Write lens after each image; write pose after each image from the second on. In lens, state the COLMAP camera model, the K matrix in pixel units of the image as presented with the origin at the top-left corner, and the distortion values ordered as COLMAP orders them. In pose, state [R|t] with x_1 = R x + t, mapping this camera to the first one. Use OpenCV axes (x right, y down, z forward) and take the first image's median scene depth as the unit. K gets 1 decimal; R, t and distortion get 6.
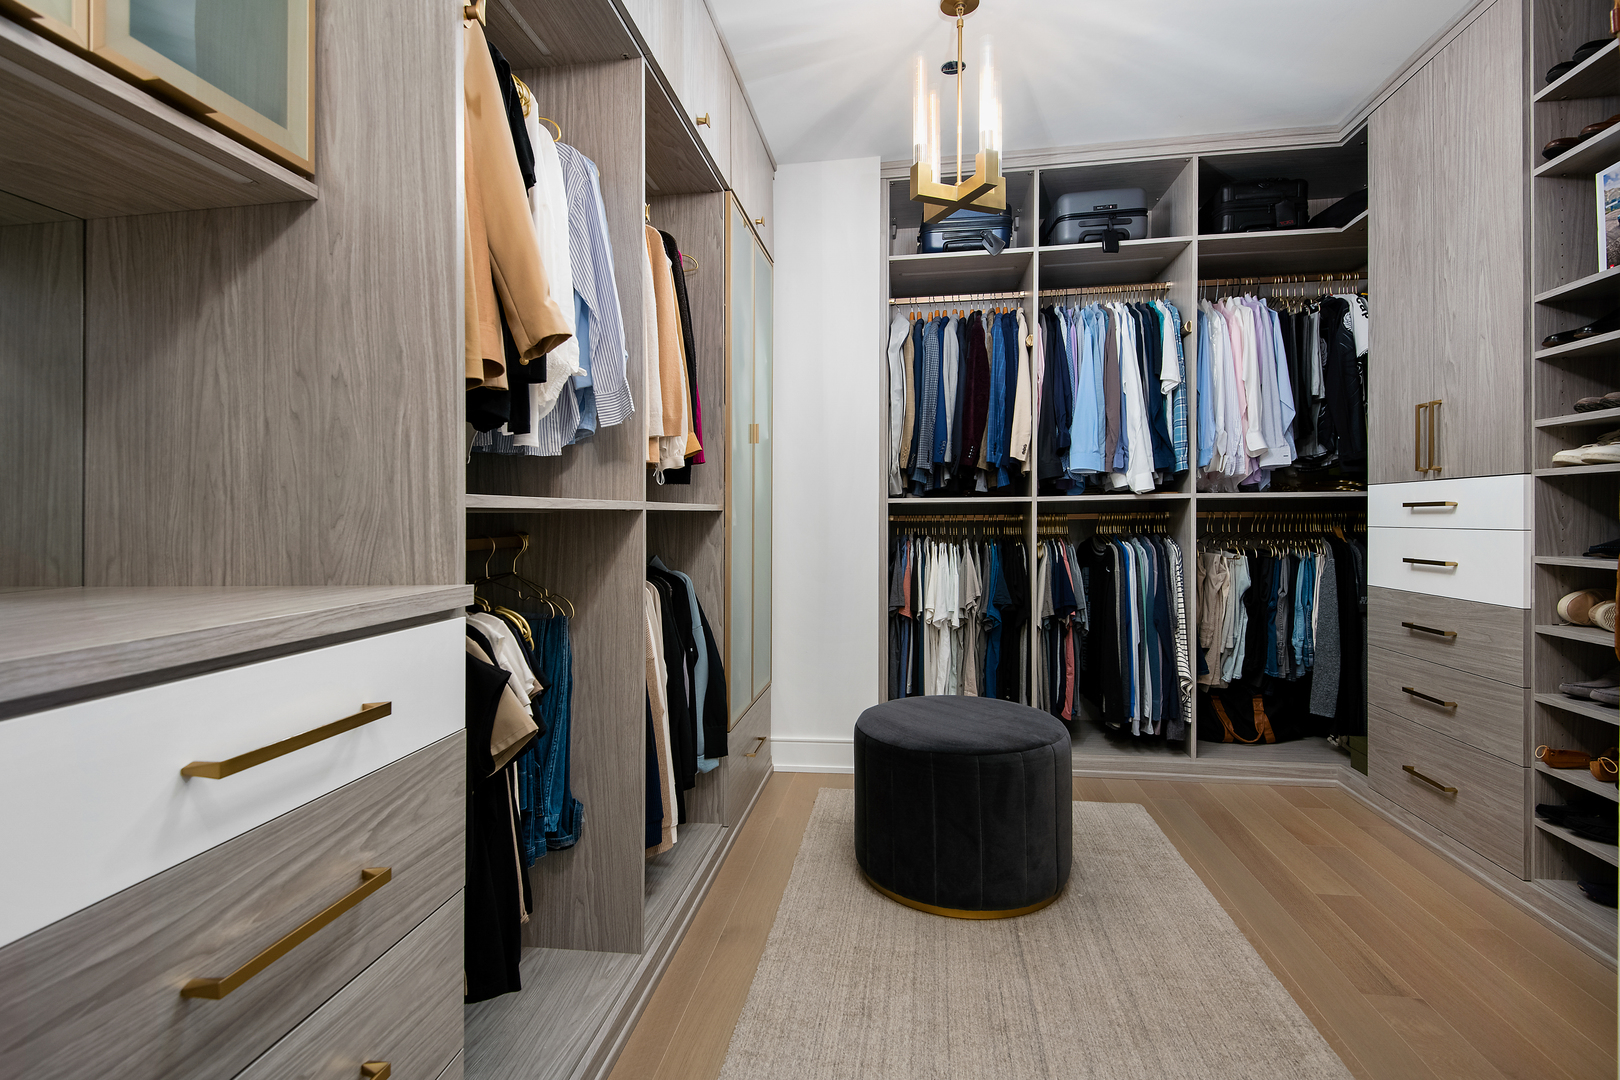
lens RADIAL K [[790.0, 0, 804.8], [0, 790.0, 504.4], [0, 0, 1]] dist [0.025743, -0.001443]
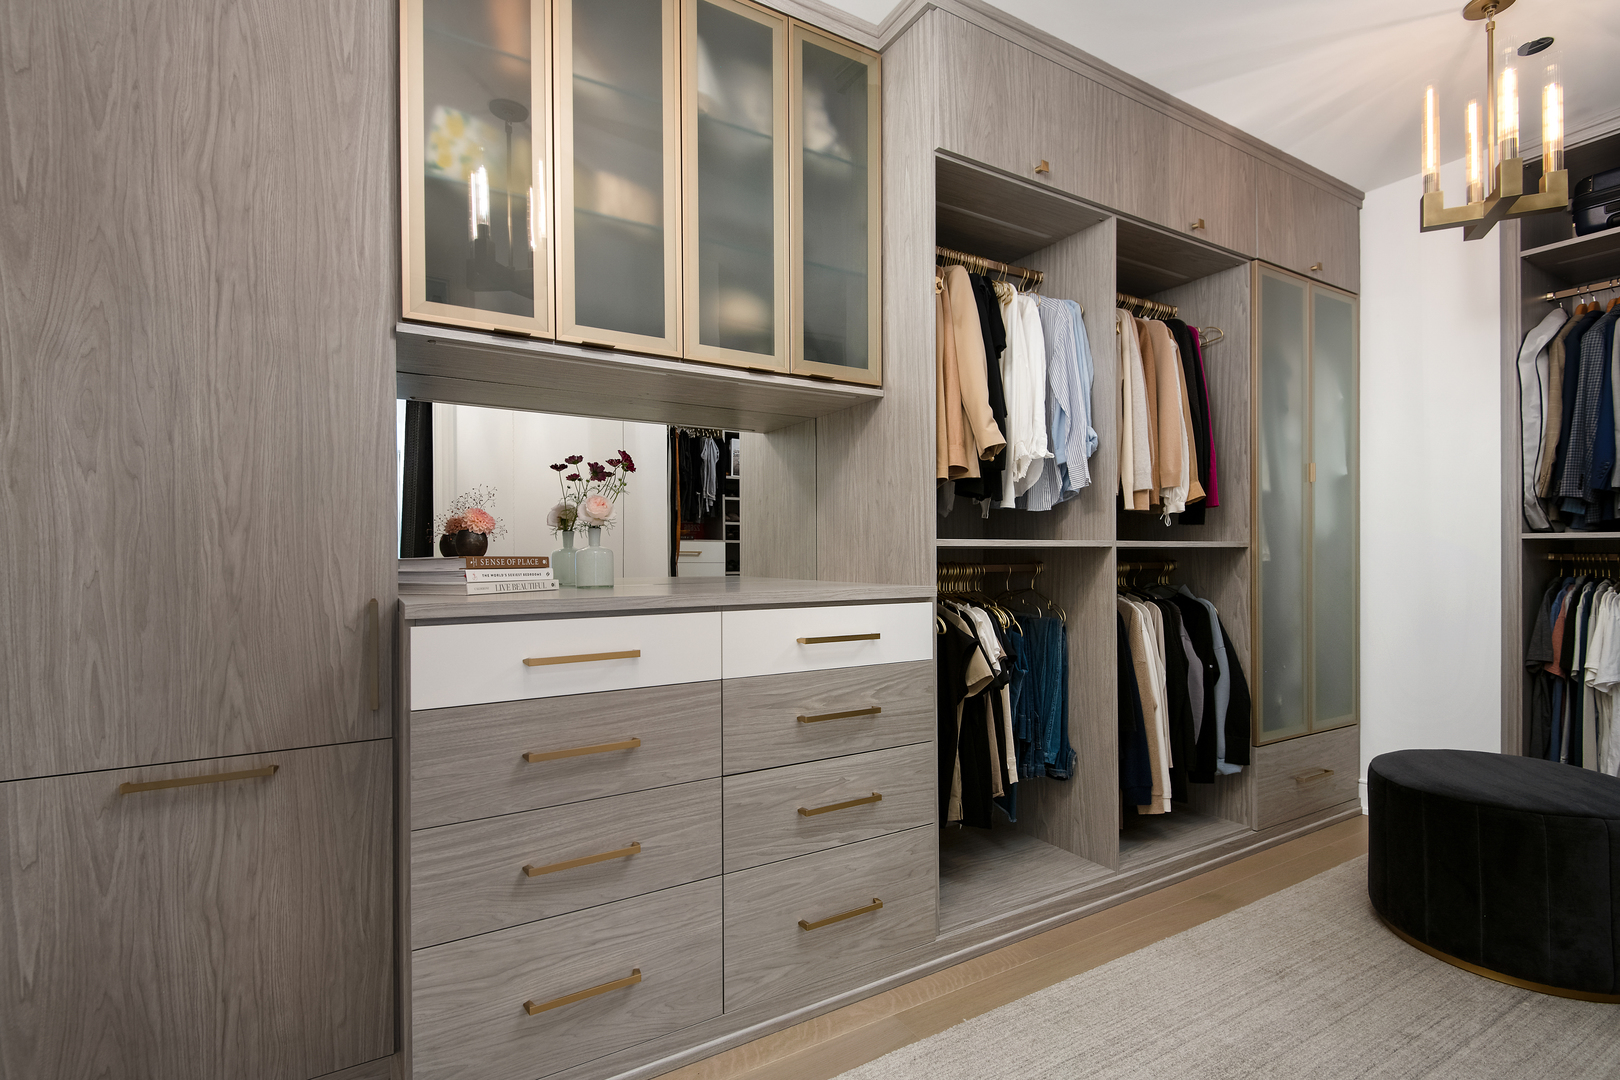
lens RADIAL K [[752.0, 0, 800.4], [0, 752.0, 541.5], [0, 0, 1]] dist [0.025816, -0.000717]
pose [[0.632731, -0.001192, -0.774370, 0.454734], [0.004955, 0.999985, 0.002509, -0.008284], [0.774356, -0.005425, 0.632728, -0.237105]]
